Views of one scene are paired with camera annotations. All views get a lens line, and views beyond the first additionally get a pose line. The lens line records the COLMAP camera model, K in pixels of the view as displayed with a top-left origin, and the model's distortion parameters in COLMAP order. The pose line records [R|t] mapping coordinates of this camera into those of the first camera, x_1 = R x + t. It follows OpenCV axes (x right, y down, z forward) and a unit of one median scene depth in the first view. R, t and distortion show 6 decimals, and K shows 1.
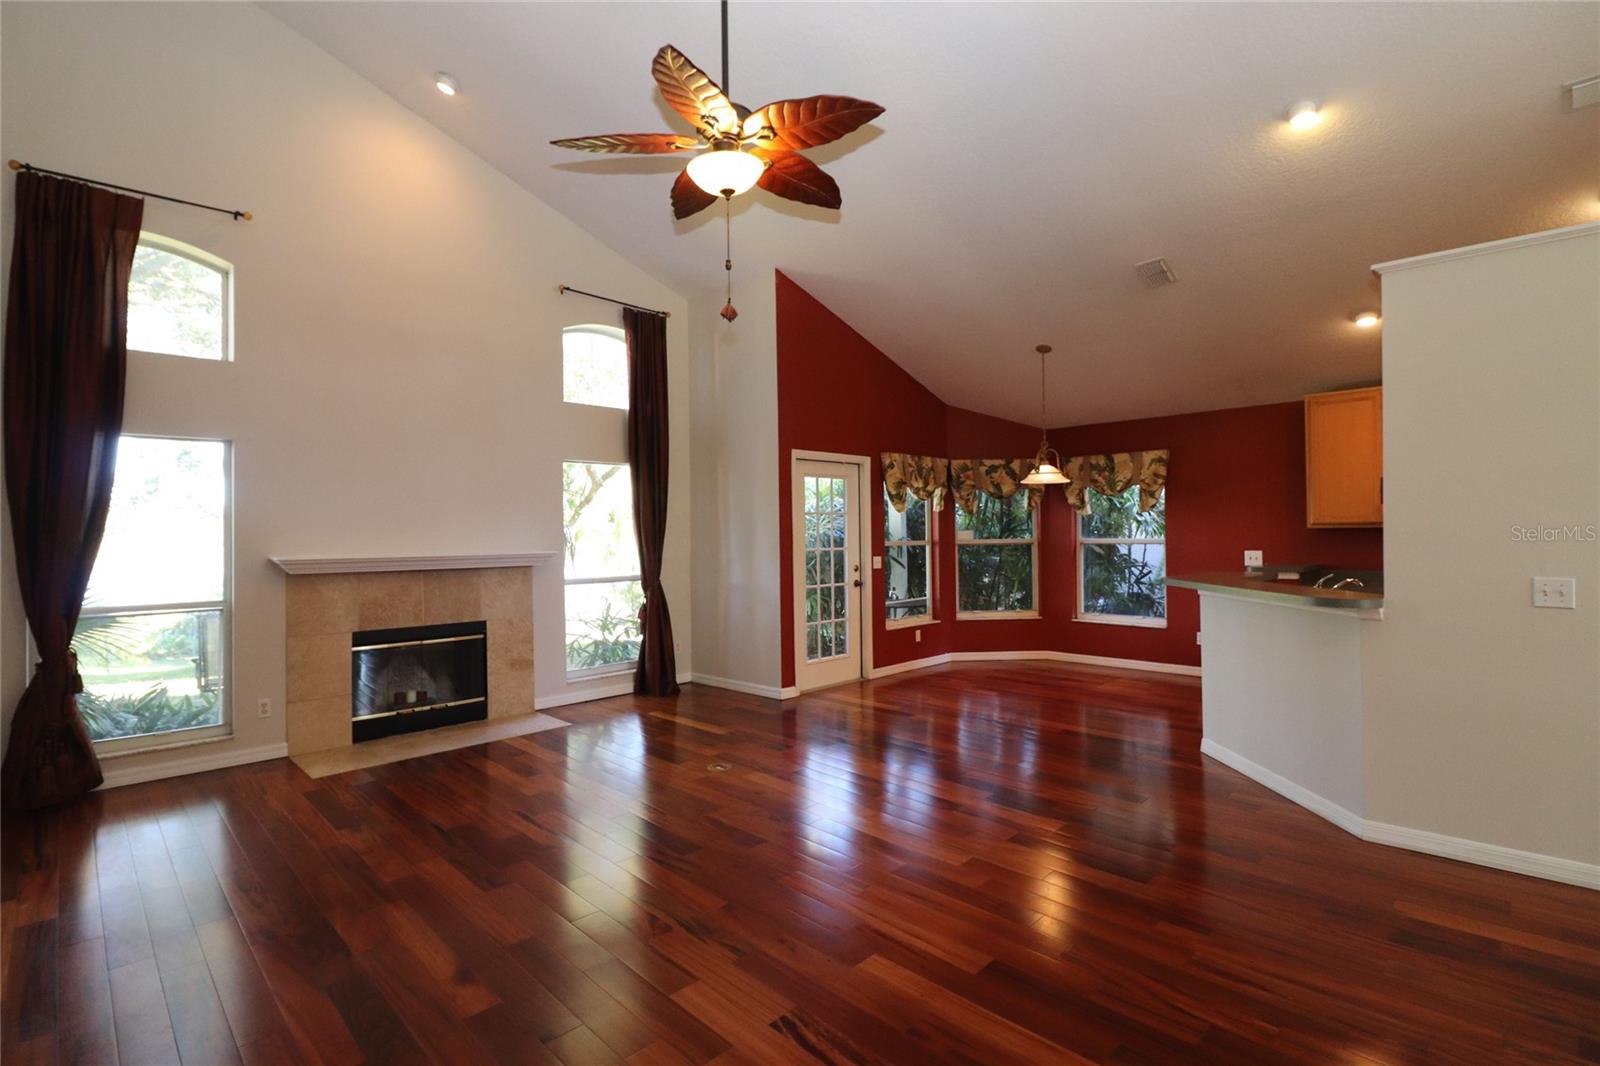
lens RADIAL K [[747.7, 0, 788.2], [0, 747.7, 530.5], [0, 0, 1]] dist [0.003772, -0.015708]
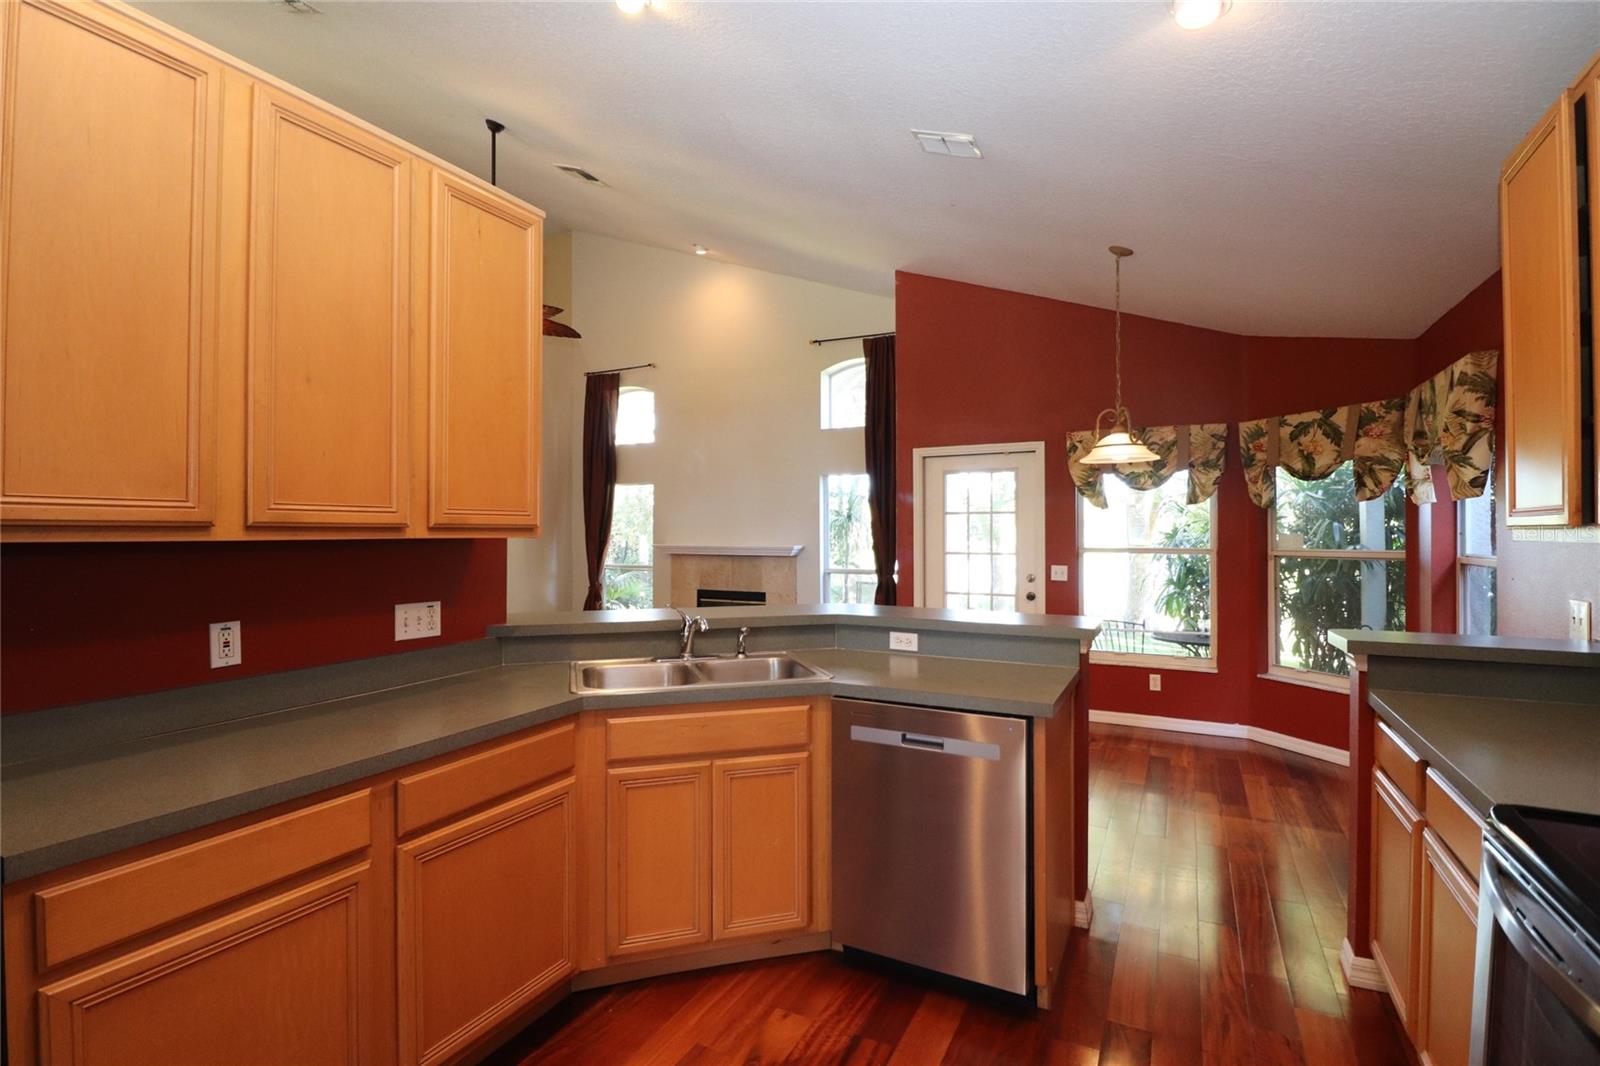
lens RADIAL K [[747.7, 0, 788.2], [0, 747.7, 530.5], [0, 0, 1]] dist [0.003772, -0.015708]
pose [[0.301316, 0.009049, -0.953481, 0.797813], [0.000220, 0.999954, 0.009560, -0.010031], [0.953524, -0.003091, 0.301301, 0.495485]]
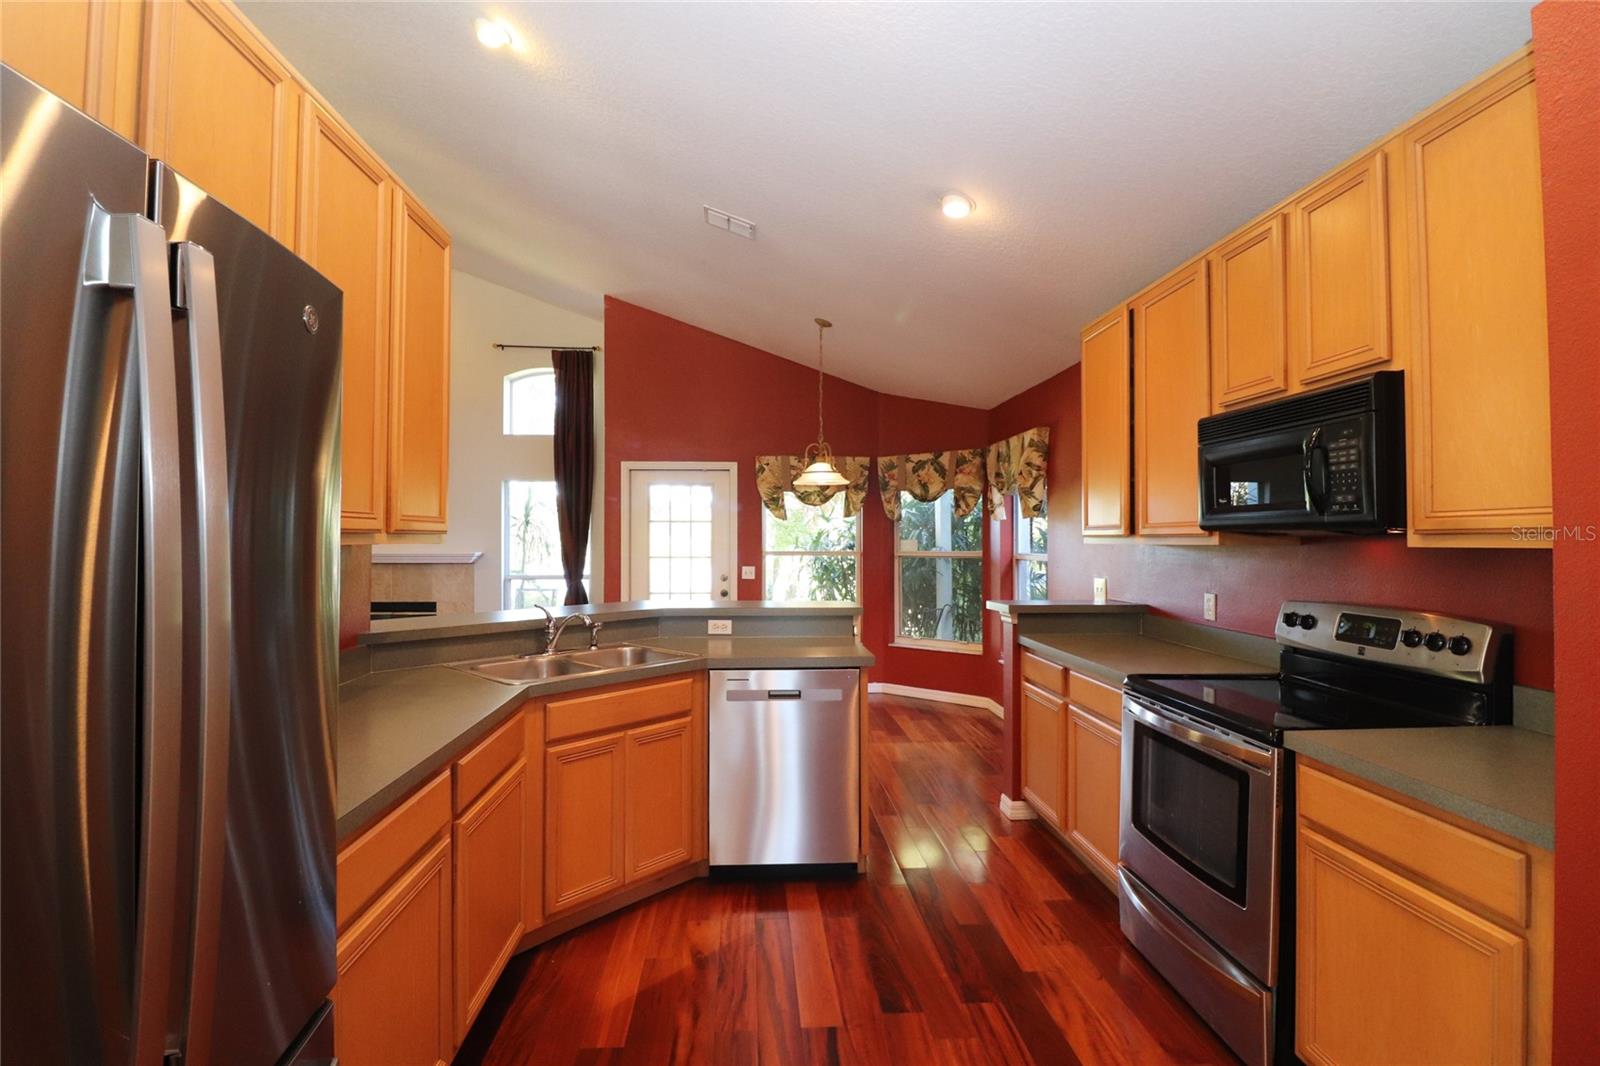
lens RADIAL K [[747.7, 0, 788.2], [0, 747.7, 530.5], [0, 0, 1]] dist [0.003772, -0.015708]
pose [[0.749473, 0.004773, -0.662018, 0.795538], [-0.007133, 0.999974, -0.000866, -0.010412], [0.661997, 0.005371, 0.749488, 0.326748]]
